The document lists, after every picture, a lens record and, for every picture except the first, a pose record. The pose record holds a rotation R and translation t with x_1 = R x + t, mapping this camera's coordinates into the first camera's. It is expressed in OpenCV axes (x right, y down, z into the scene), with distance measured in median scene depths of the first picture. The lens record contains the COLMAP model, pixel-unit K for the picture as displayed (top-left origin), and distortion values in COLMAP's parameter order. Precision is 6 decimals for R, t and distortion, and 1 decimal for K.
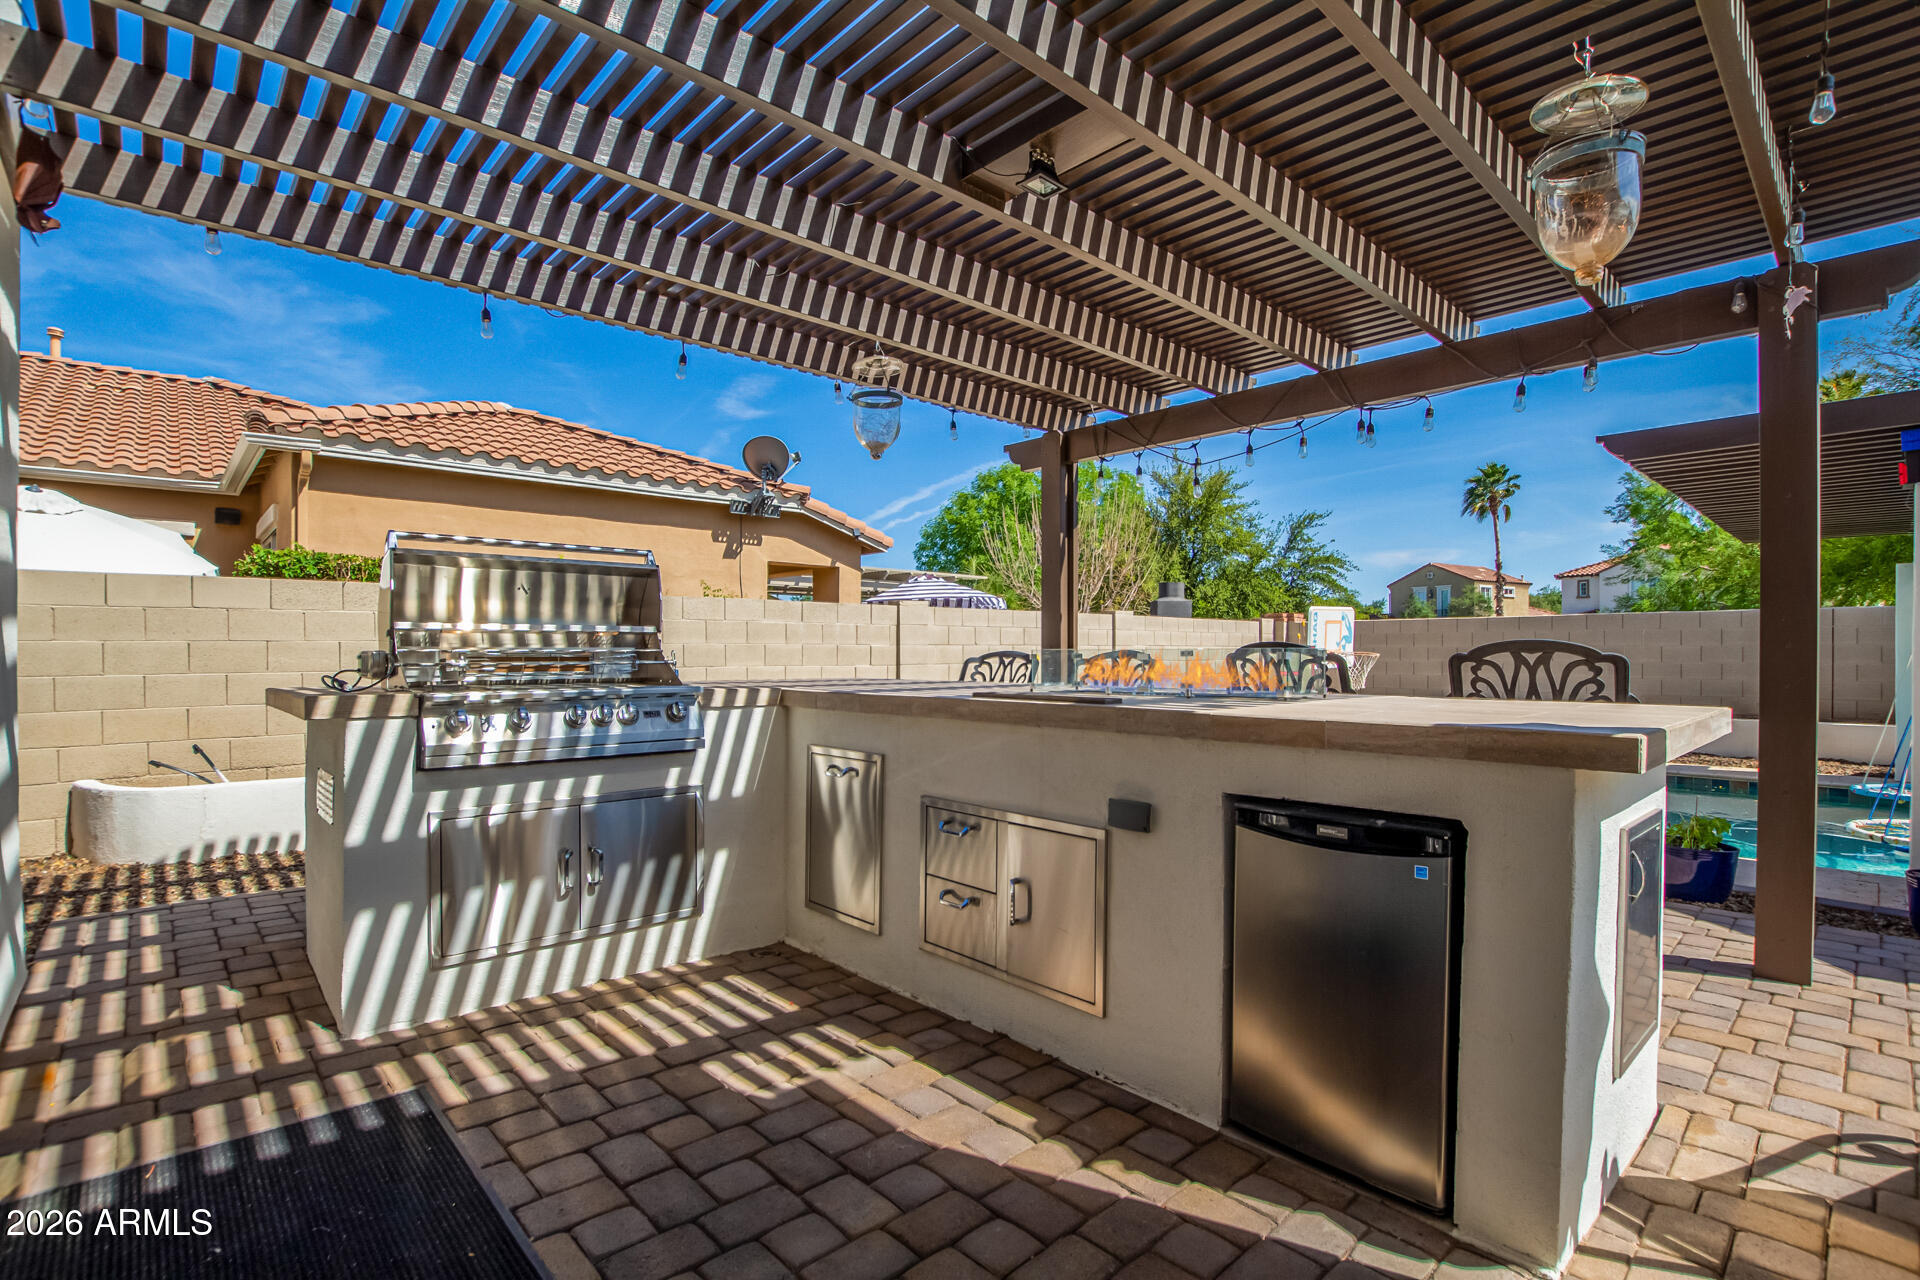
lens RADIAL K [[887.2, 0, 981.0], [0, 887.2, 654.6], [0, 0, 1]] dist [-0.020876, 0.002912]
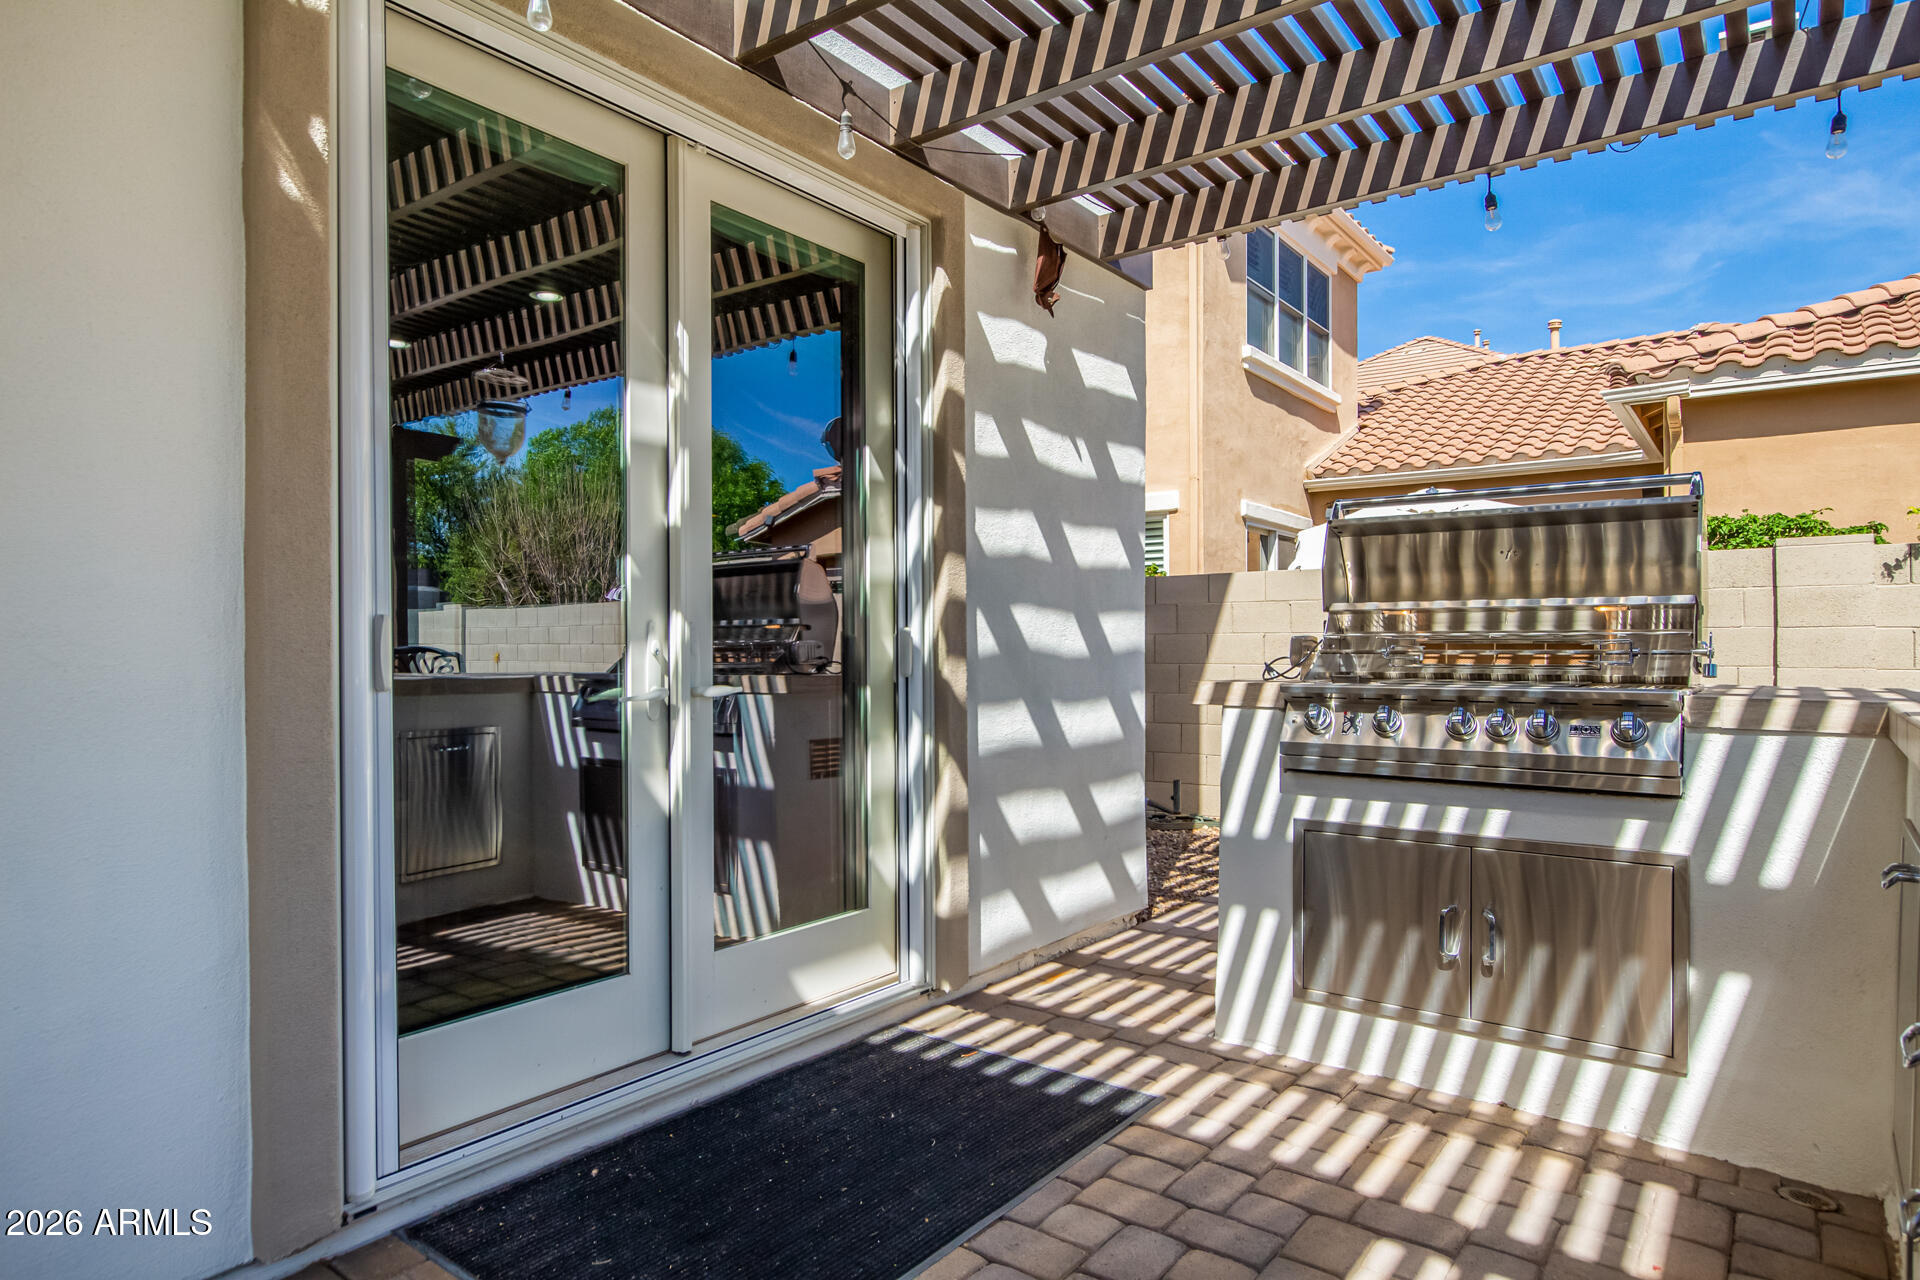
lens RADIAL K [[1124.5, 0, 961.9], [0, 1124.5, 650.8], [0, 0, 1]] dist [0.015654, 0.000418]
pose [[0.186975, 0.002261, -0.982362, 0.385083], [-0.002730, 0.999995, 0.001782, 0.009743], [0.982361, 0.002348, 0.186980, 0.422893]]
